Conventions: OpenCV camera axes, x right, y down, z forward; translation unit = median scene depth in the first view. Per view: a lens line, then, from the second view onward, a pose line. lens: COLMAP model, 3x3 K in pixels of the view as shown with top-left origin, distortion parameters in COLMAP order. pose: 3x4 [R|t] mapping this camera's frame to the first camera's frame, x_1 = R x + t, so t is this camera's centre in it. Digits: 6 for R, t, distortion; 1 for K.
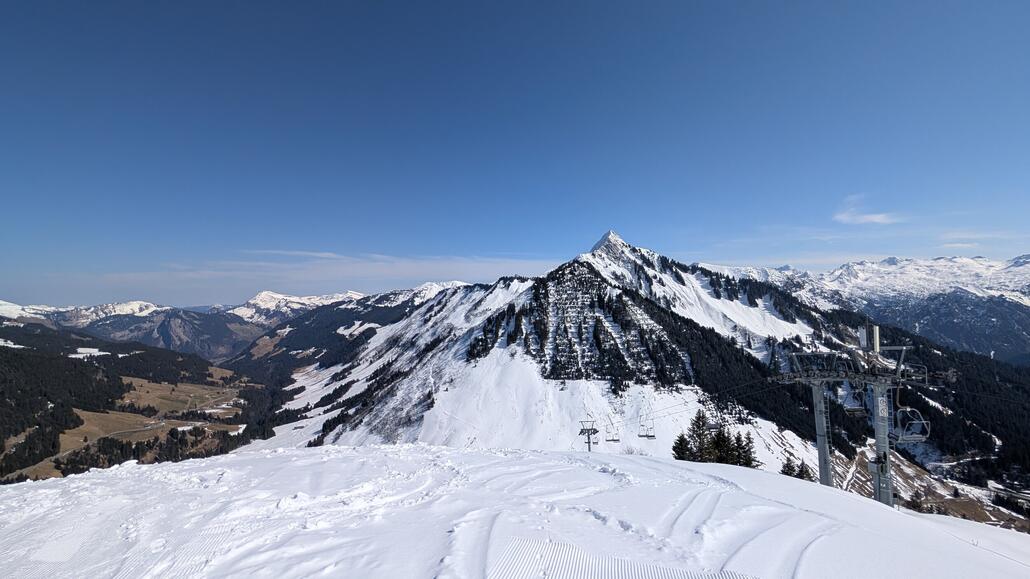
lens RADIAL K [[386.6, 0, 510.6], [0, 386.6, 294.3], [0, 0, 1]] dist [0.001451, 0.000295]
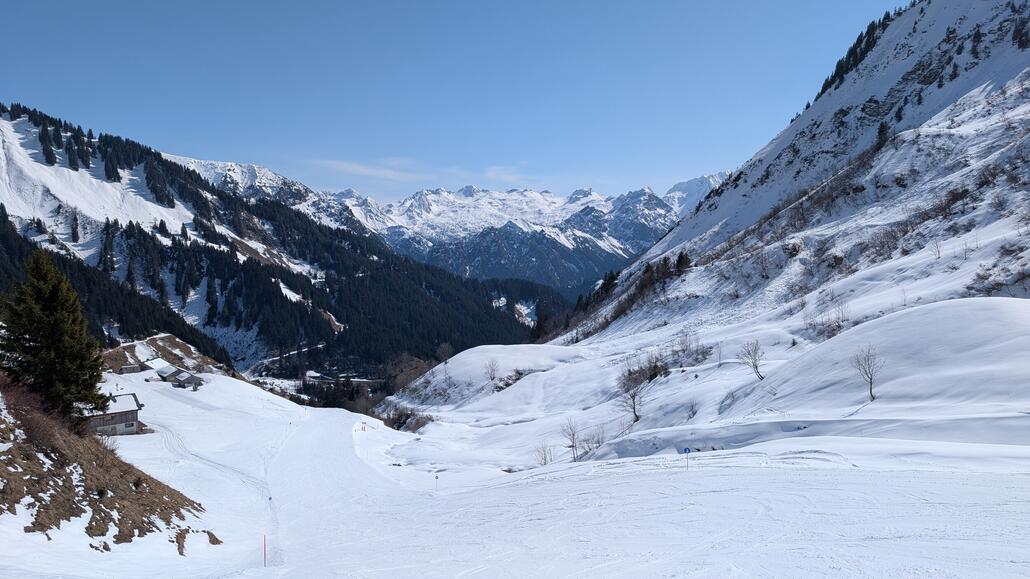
lens RADIAL K [[745.7, 0, 515.0], [0, 745.7, 289.5], [0, 0, 1]] dist [0.011474, -0.004720]
pose [[0.693885, -0.034054, 0.719280, 0.327786], [-0.007641, 0.998477, 0.054643, 0.171361], [-0.720045, -0.043412, 0.692568, -0.263551]]
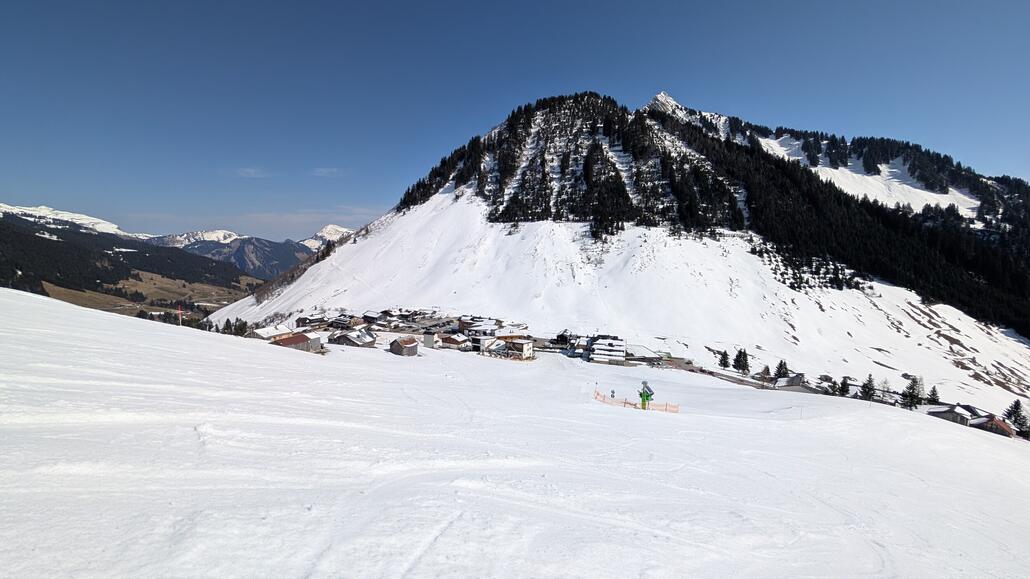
lens RADIAL K [[386.6, 0, 510.6], [0, 386.6, 294.3], [0, 0, 1]] dist [0.001451, 0.000295]
pose [[0.986515, 0.047081, -0.156753, 0.191375], [-0.025012, 0.989851, 0.139893, 0.209641], [0.161748, -0.134086, 0.977680, 0.326527]]
